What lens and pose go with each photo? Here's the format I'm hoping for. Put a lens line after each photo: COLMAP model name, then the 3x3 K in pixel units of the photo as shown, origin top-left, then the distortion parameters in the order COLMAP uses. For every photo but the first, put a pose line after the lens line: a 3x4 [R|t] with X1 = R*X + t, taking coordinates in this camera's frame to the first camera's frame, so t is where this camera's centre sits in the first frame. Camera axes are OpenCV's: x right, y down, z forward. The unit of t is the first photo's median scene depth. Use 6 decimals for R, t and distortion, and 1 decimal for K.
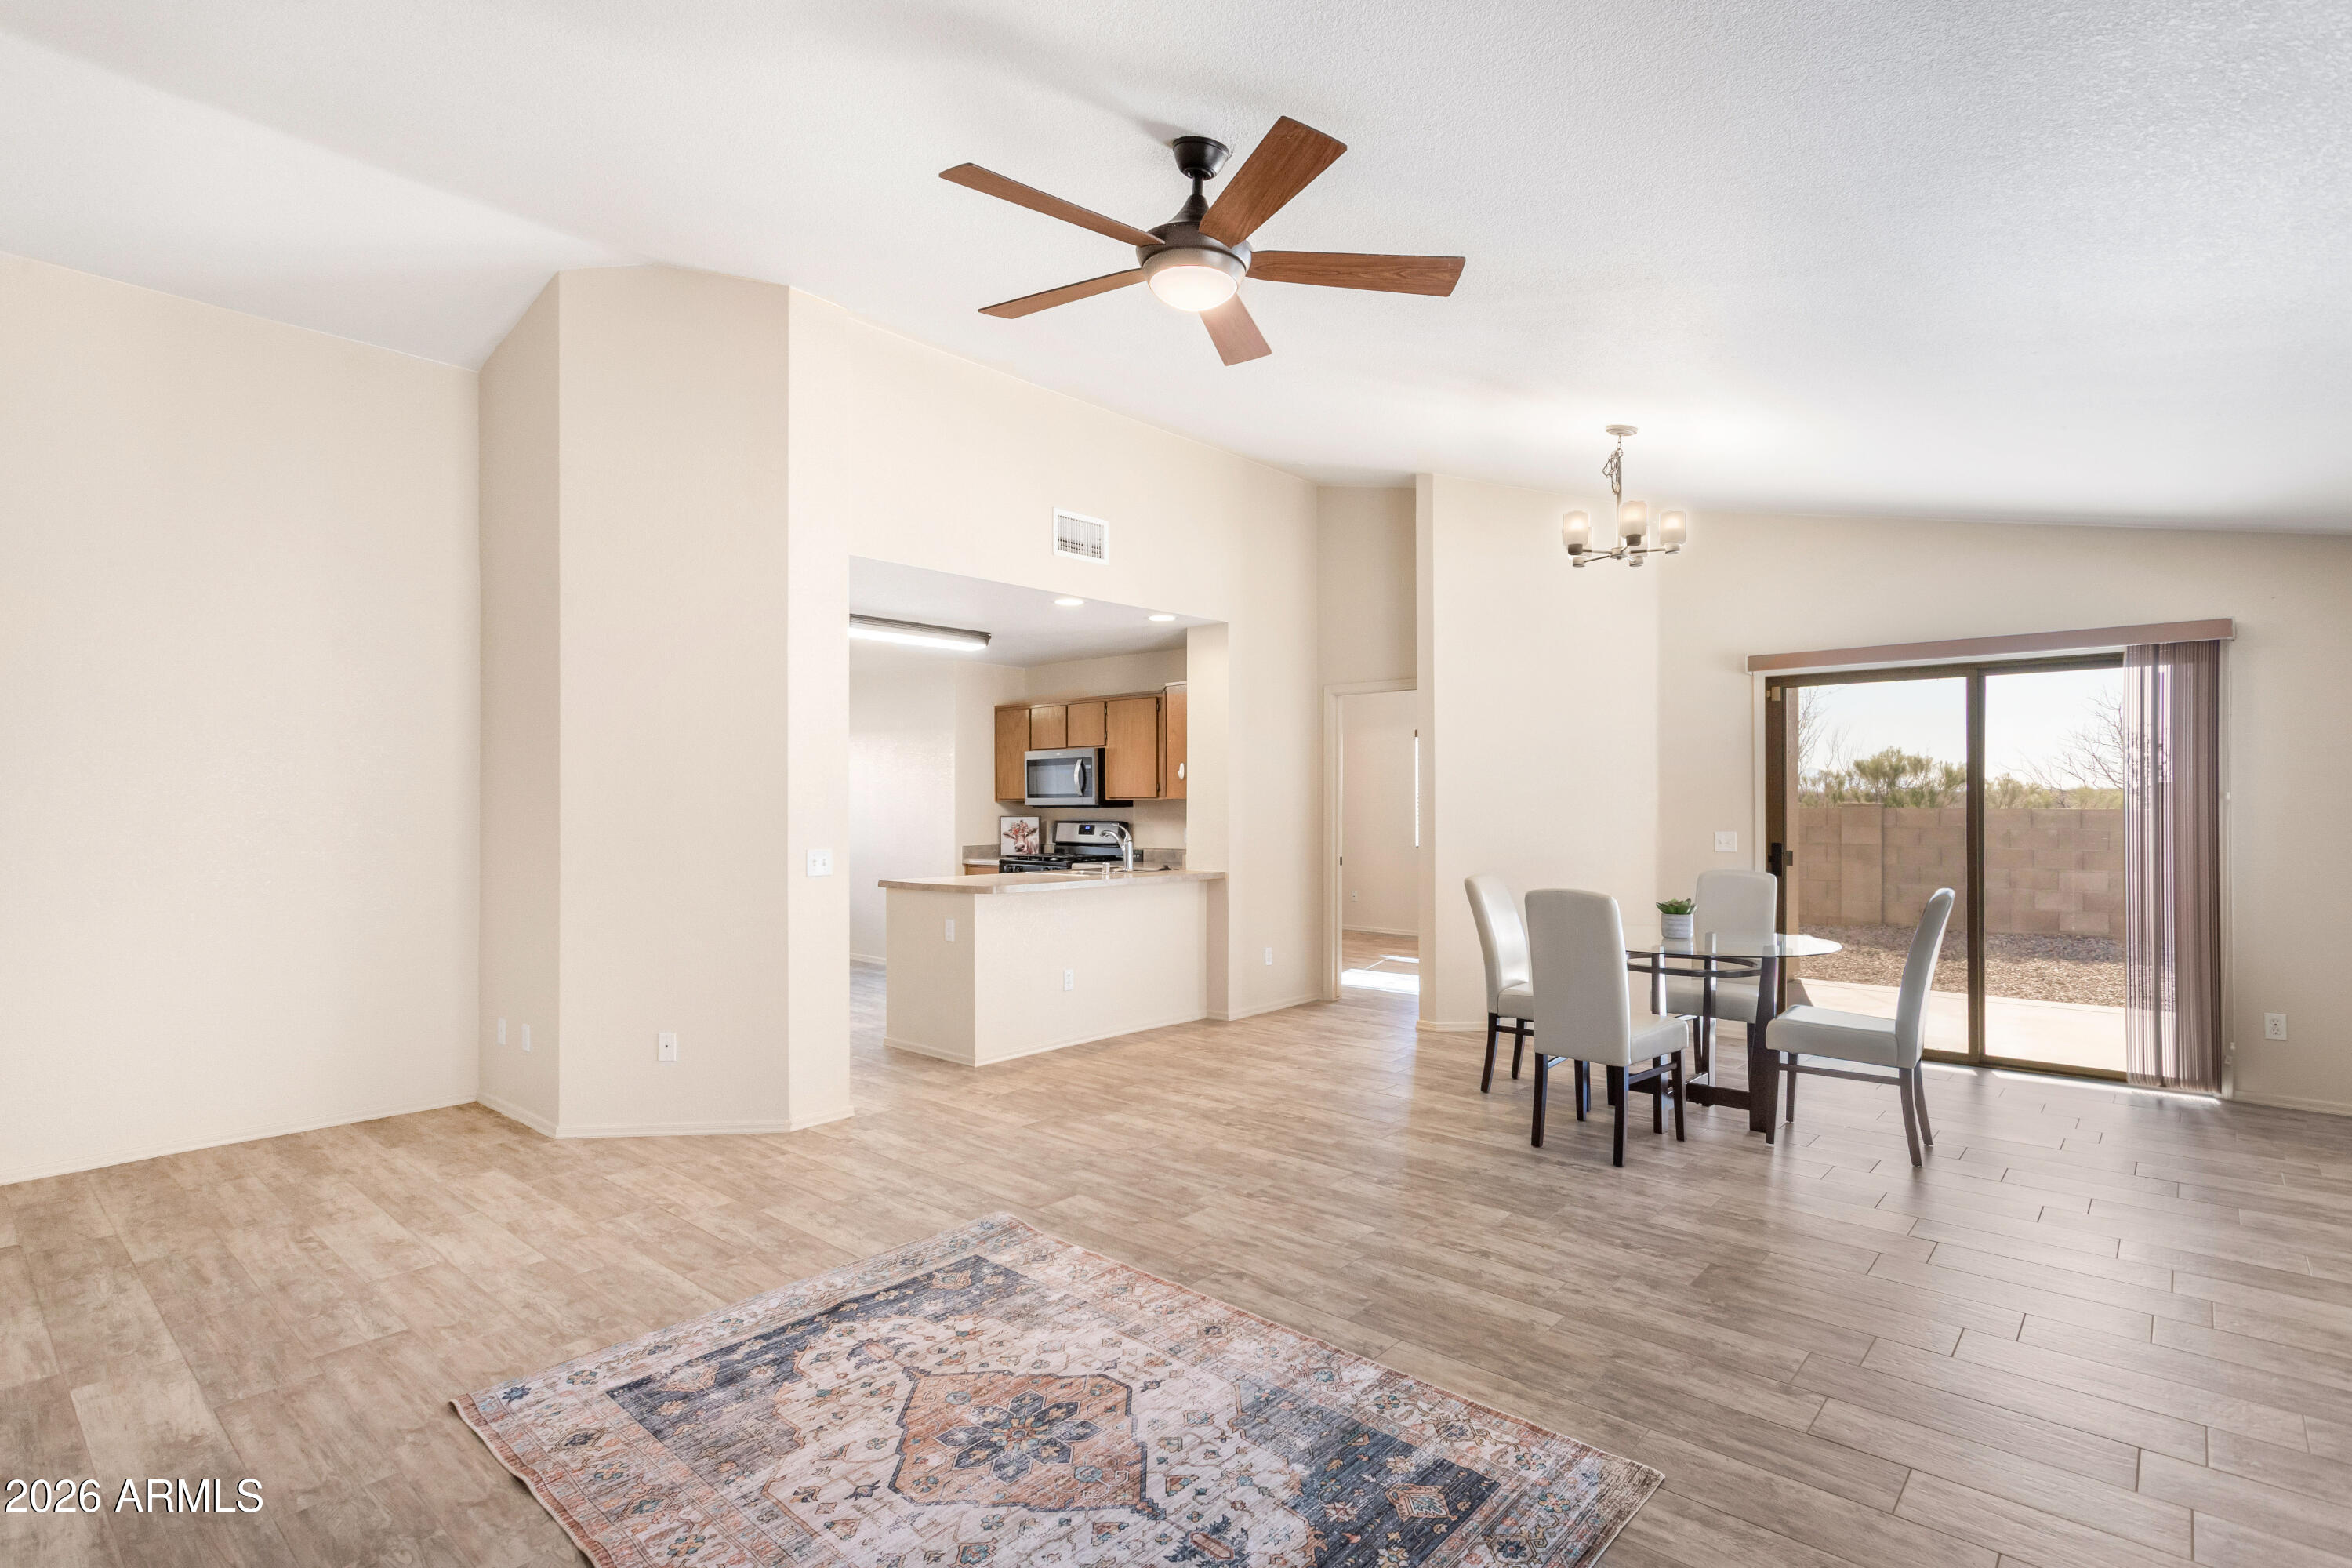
lens RADIAL K [[1139.8, 0, 1178.4], [0, 1139.8, 798.7], [0, 0, 1]] dist [0.009065, -0.000144]
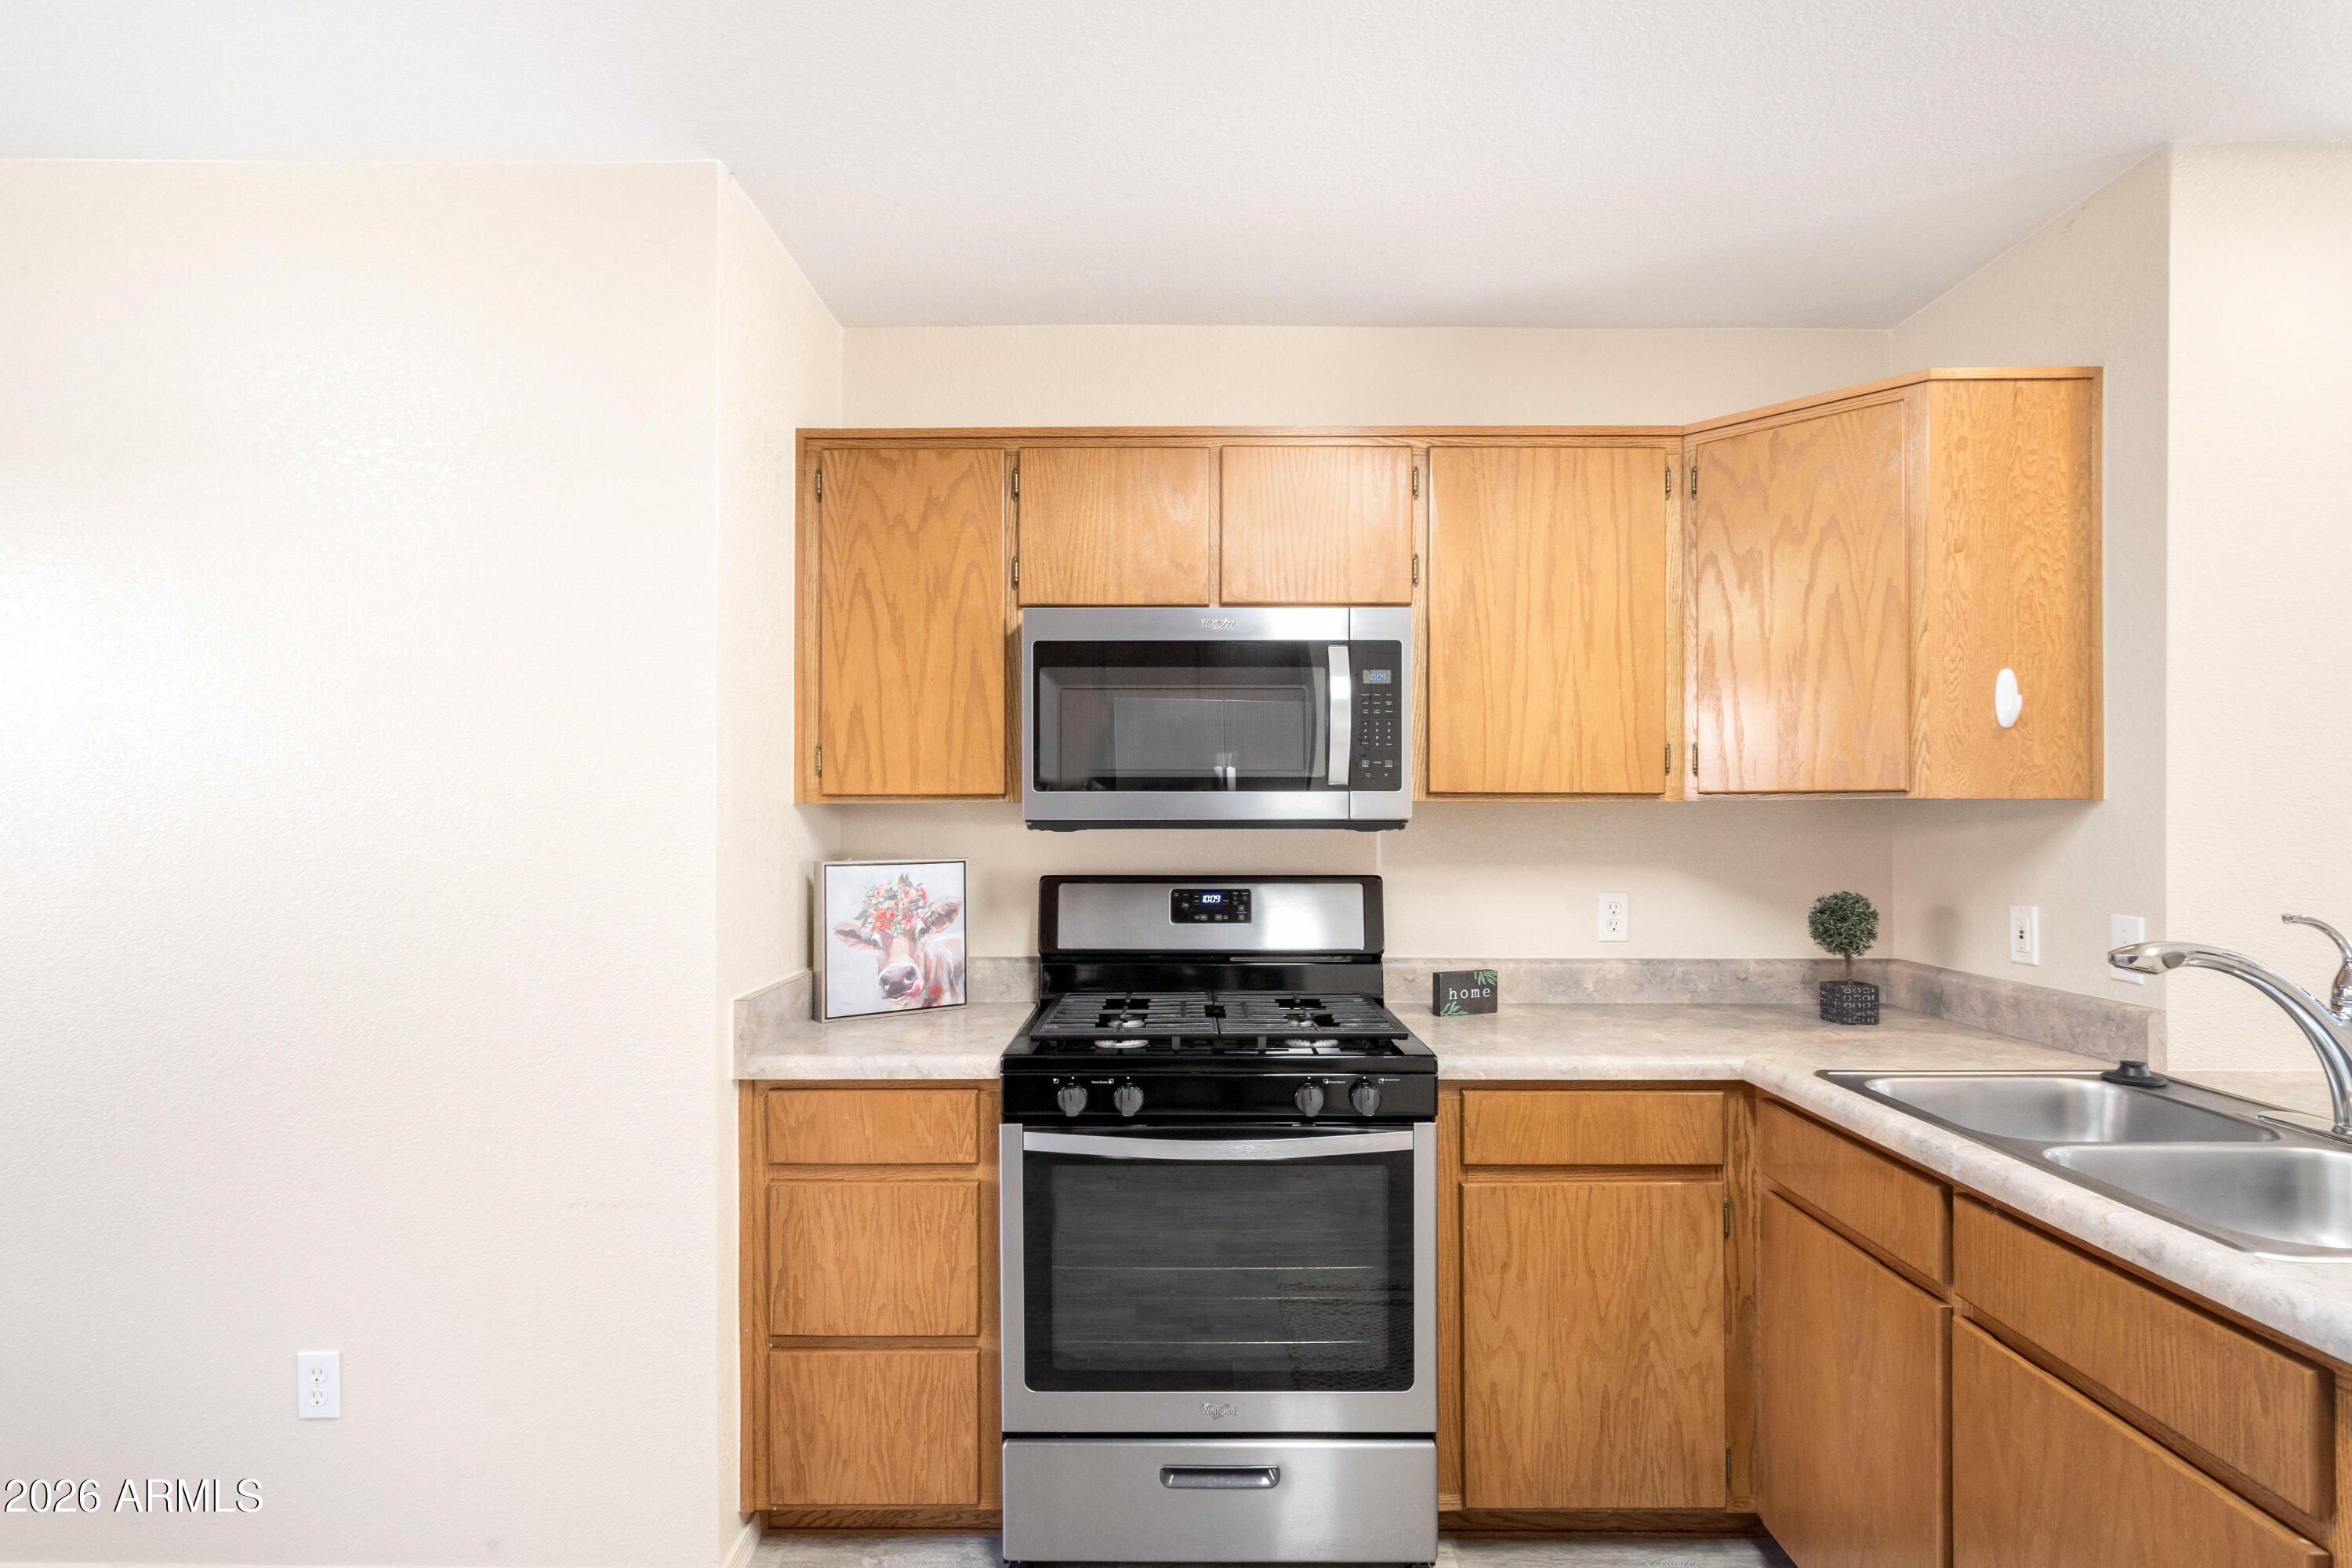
lens RADIAL K [[1196.0, 0, 1174.3], [0, 1196.0, 813.0], [0, 0, 1]] dist [-0.000836, 0.000027]
pose [[0.755002, 0.001349, 0.655721, -0.778959], [-0.004954, 0.999981, 0.003647, 0.007714], [-0.655704, -0.006002, 0.754994, 2.123238]]
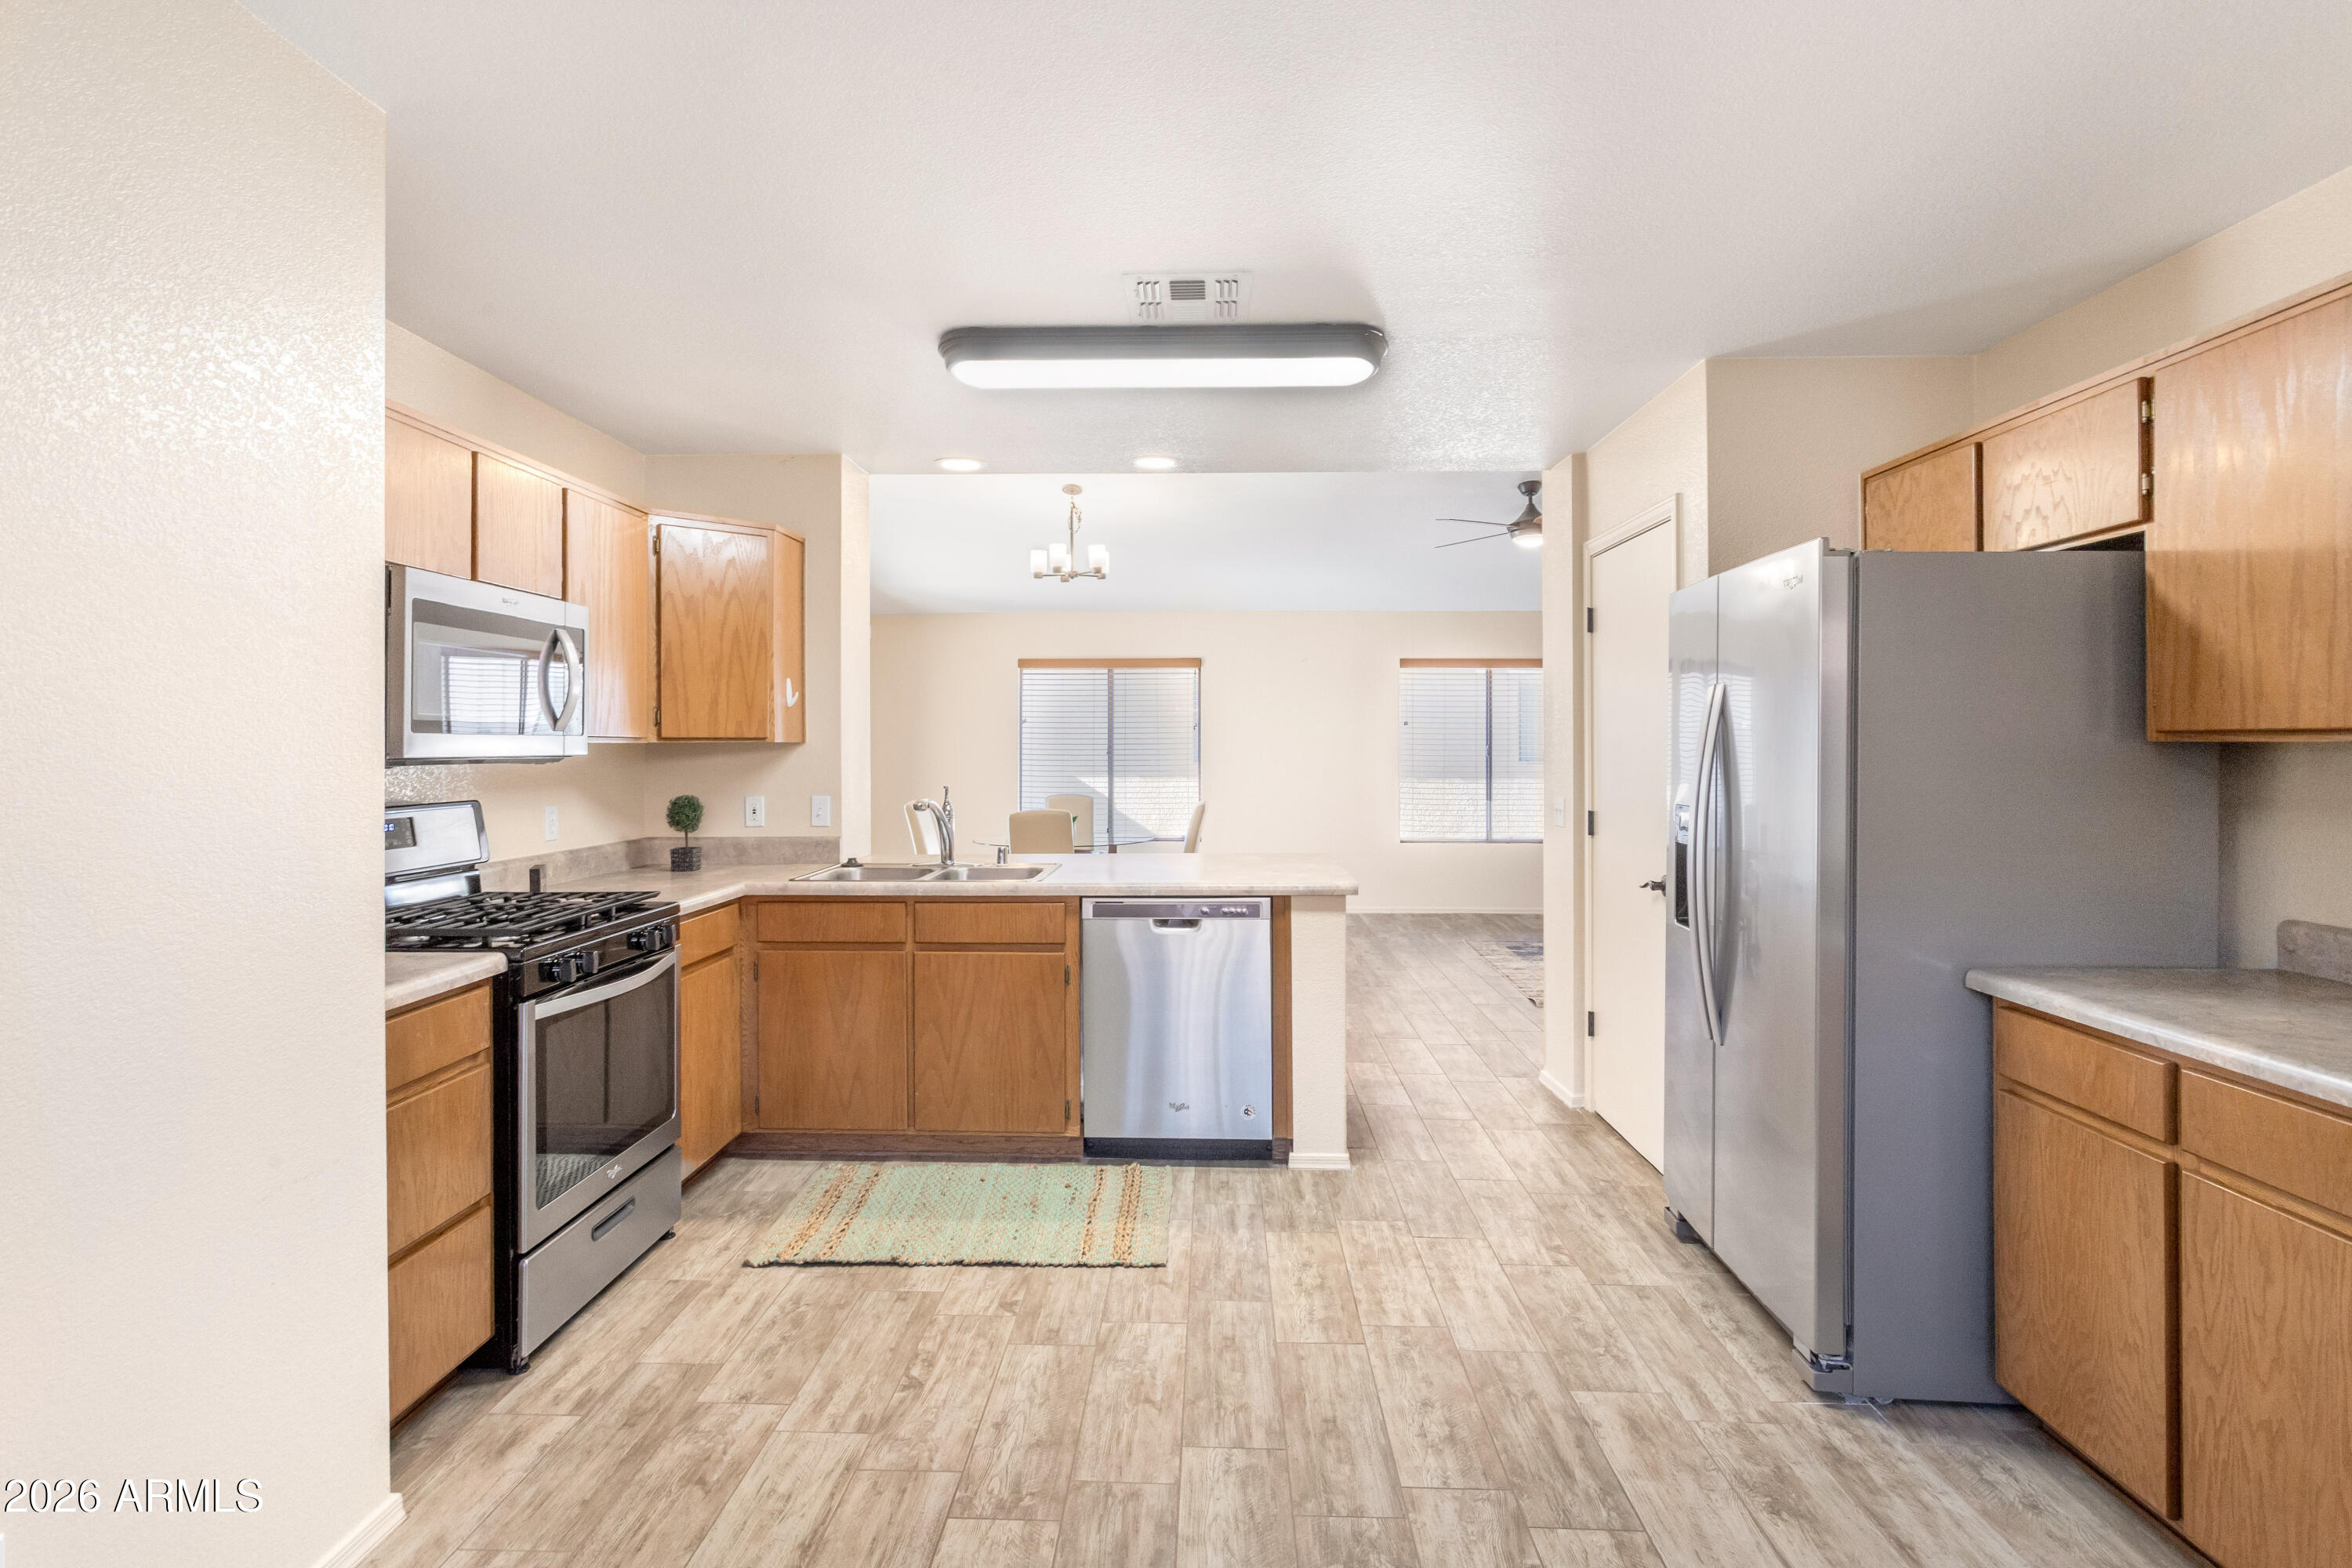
lens RADIAL K [[1181.3, 0, 1187.8], [0, 1181.3, 764.3], [0, 0, 1]] dist [0.001619, 0.001372]
pose [[-0.643864, -0.010303, 0.765070, -1.321284], [-0.001597, 0.999925, 0.012122, 0.008379], [-0.765138, 0.006583, -0.643833, 2.852022]]
